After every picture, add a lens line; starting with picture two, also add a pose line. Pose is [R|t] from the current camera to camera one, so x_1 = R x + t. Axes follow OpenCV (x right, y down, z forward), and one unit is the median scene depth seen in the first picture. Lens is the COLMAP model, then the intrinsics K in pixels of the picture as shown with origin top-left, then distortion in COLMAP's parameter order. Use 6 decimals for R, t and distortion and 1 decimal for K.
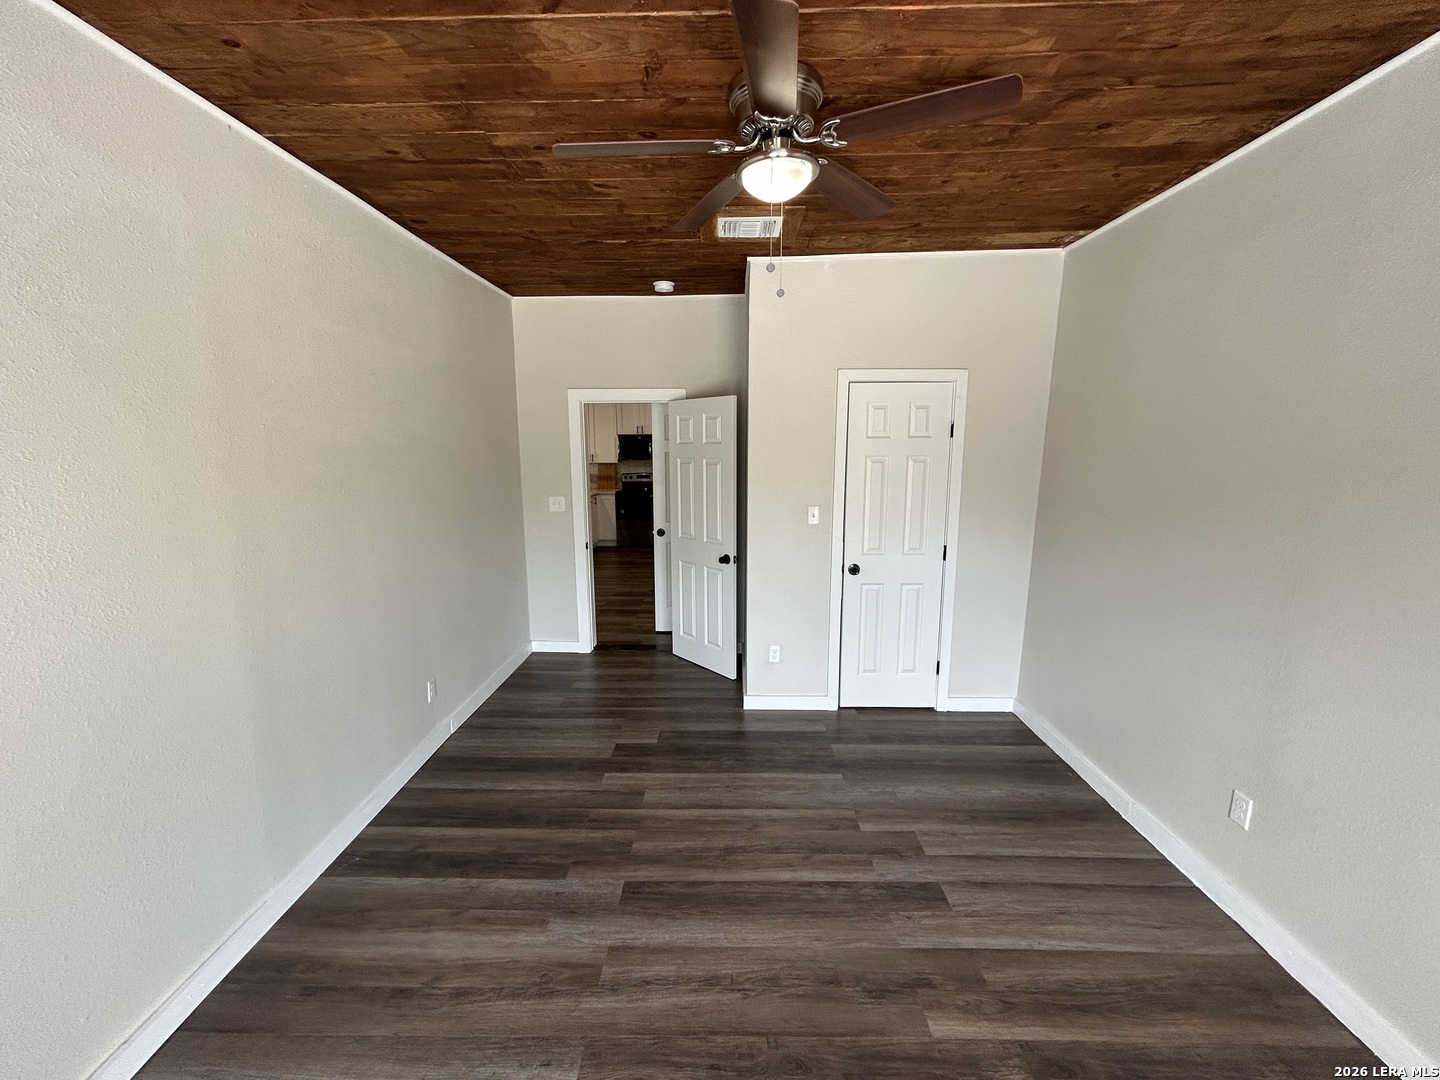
lens RADIAL K [[577.9, 0, 718.4], [0, 577.9, 536.9], [0, 0, 1]] dist [-0.001511, 0.000250]
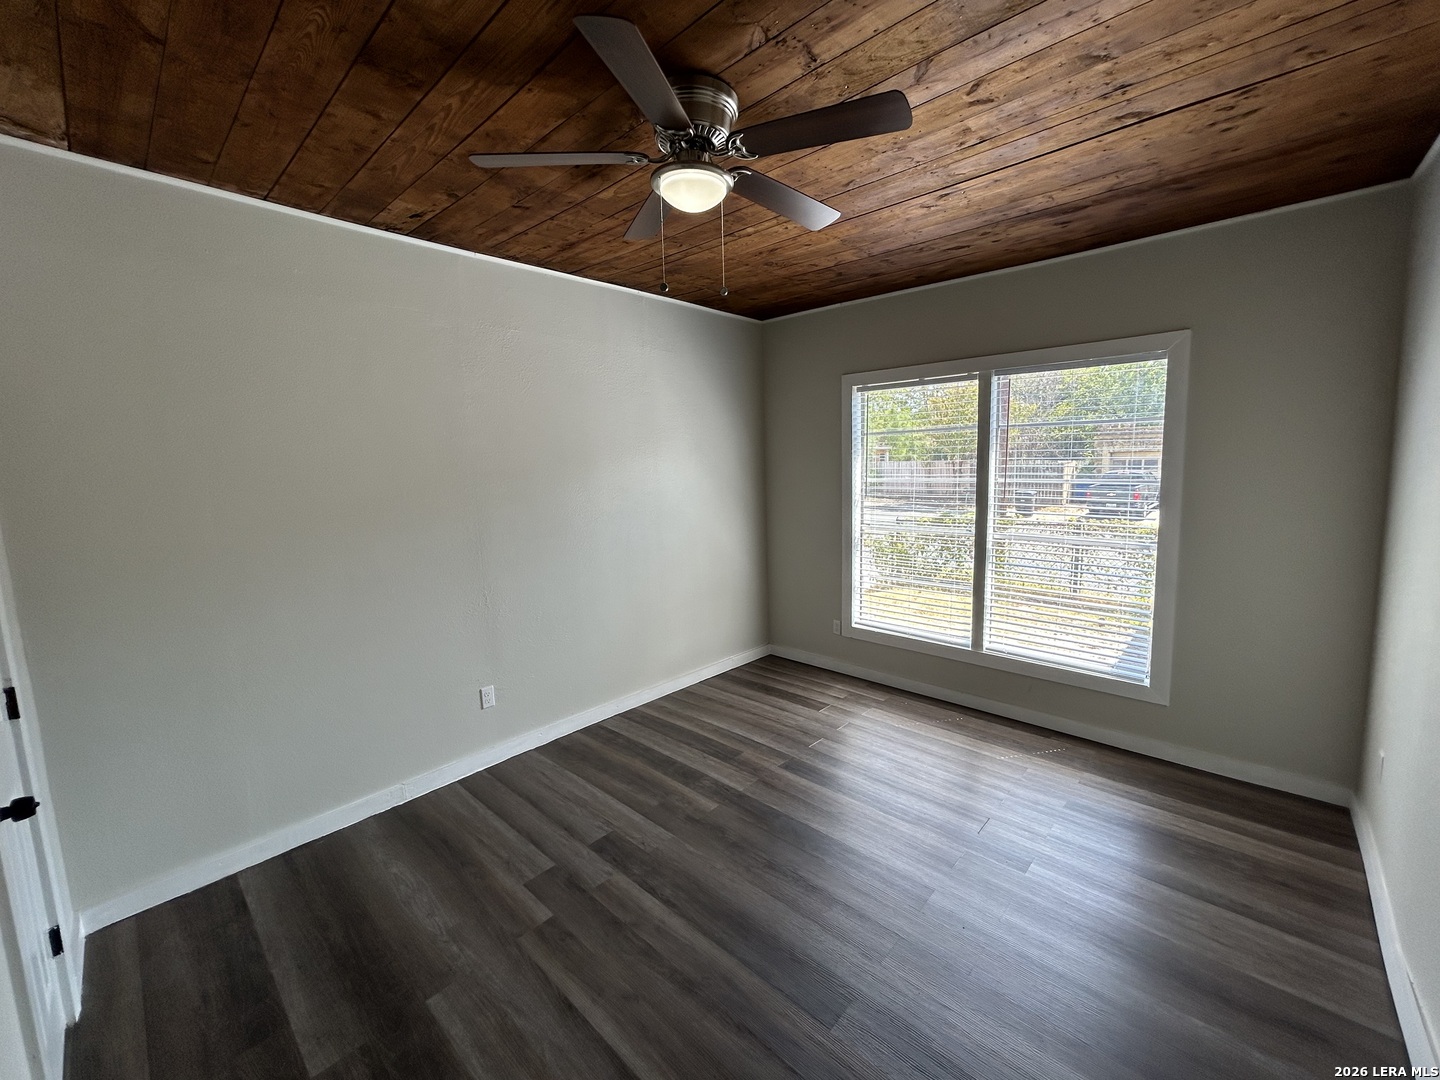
lens RADIAL K [[577.9, 0, 718.4], [0, 577.9, 536.9], [0, 0, 1]] dist [-0.001511, 0.000250]
pose [[-0.742396, -0.069233, 0.666375, -0.506512], [0.132094, 0.959995, 0.246903, -0.218694], [-0.656811, 0.271324, -0.703551, 1.439646]]
